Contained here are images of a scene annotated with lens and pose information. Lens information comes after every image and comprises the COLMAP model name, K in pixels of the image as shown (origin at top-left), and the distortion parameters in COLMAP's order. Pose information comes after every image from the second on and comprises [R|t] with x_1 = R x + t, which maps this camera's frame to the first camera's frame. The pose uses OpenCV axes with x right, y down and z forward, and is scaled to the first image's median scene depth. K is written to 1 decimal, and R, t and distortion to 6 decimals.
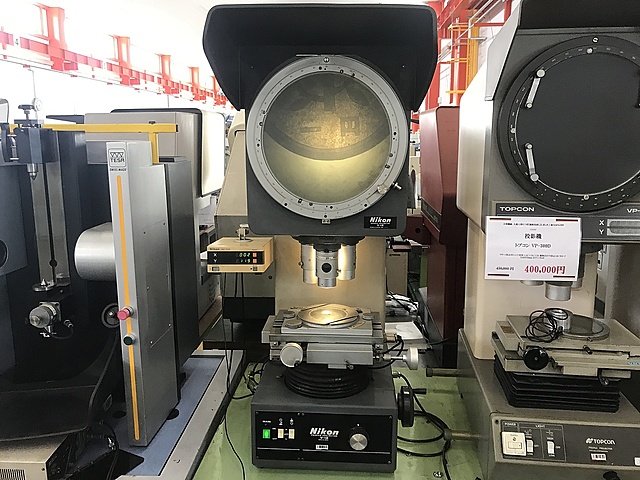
lens RADIAL K [[524.2, 0, 320.3], [0, 524.2, 228.4], [0, 0, 1]] dist [0.068350, -0.009806]
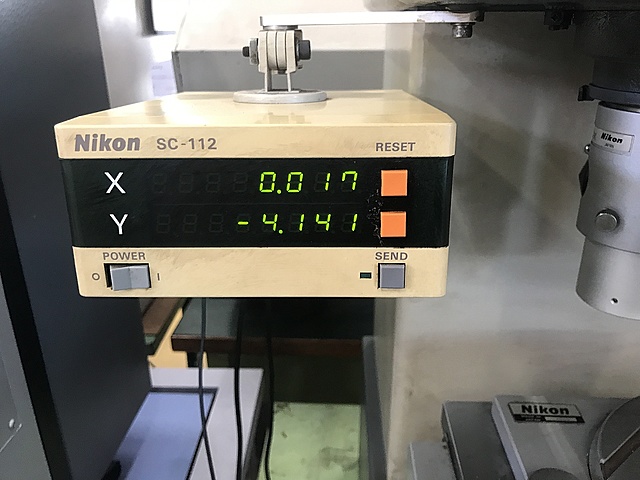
lens RADIAL K [[535.2, 0, 321.5], [0, 535.2, 225.2], [0, 0, 1]] dist [0.004719, -0.009155]
pose [[0.999722, -0.008847, 0.021850, -0.155896], [0.004576, 0.982103, 0.188289, 0.036586], [-0.023125, -0.188136, 0.981871, 0.904781]]
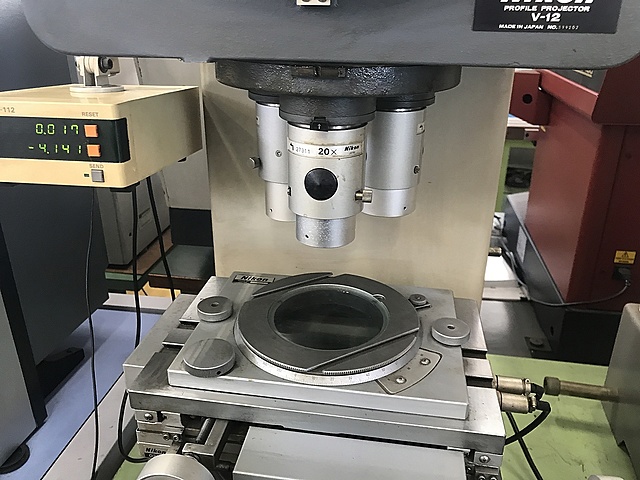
lens RADIAL K [[529.5, 0, 321.6], [0, 529.5, 223.6], [0, 0, 1]] dist [0.012054, -0.013461]
pose [[0.995384, 0.045006, -0.084767, 0.039576], [-0.025979, 0.976607, 0.213456, 0.035672], [0.092391, -0.210268, 0.973268, 0.737403]]
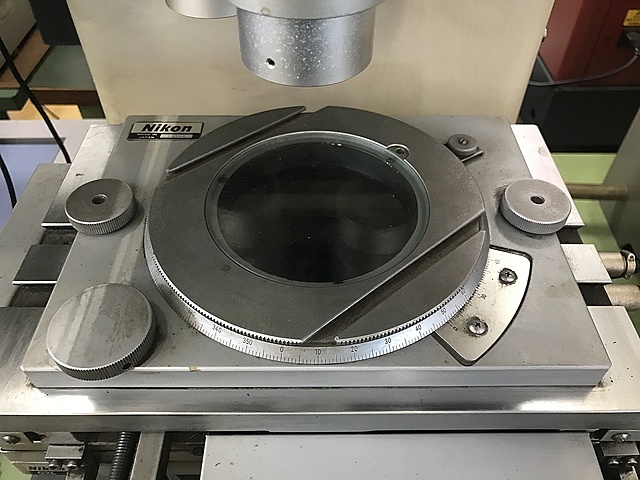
lens RADIAL K [[535.2, 0, 321.5], [0, 535.2, 225.2], [0, 0, 1]] dist [0.004719, -0.009155]
pose [[0.997825, -0.045591, 0.047608, 0.008029], [0.008905, 0.808853, 0.587943, 0.064968], [-0.065313, -0.586240, 0.807500, 0.910894]]
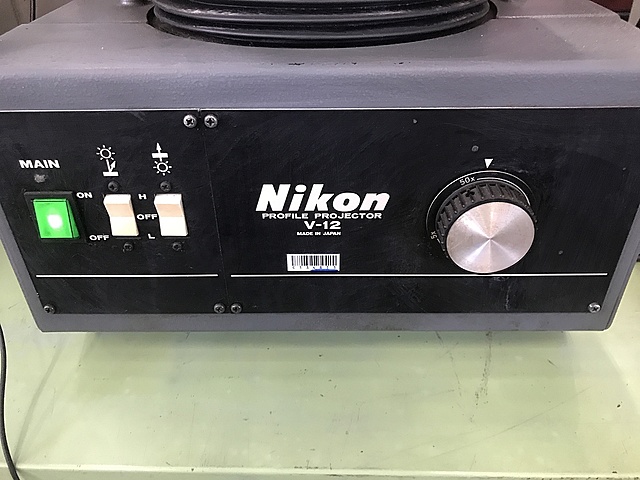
lens RADIAL K [[535.2, 0, 321.5], [0, 535.2, 225.2], [0, 0, 1]] dist [0.004719, -0.009155]
pose [[0.998681, -0.041716, 0.029935, 0.000393], [0.026340, 0.916689, 0.398731, 0.306448], [-0.044075, -0.397417, 0.916579, 0.795365]]
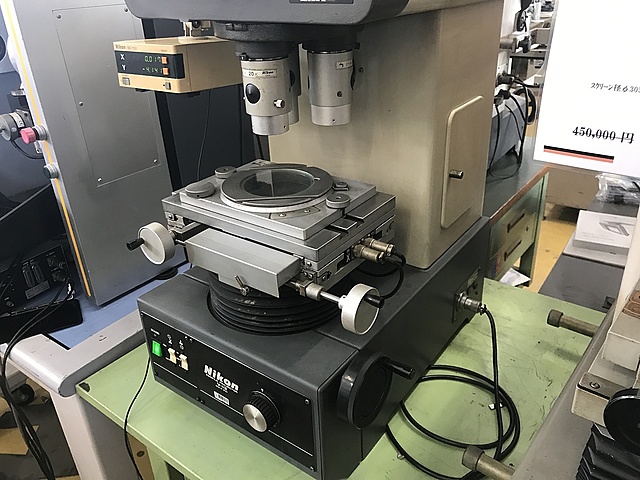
lens RADIAL K [[529.5, 0, 321.6], [0, 529.5, 223.6], [0, 0, 1]] dist [0.012054, -0.013461]
pose [[0.839392, 0.205830, -0.503045, 0.359092], [-0.054093, 0.952562, 0.299498, 0.040063], [0.540828, -0.224185, 0.810707, 0.621122]]
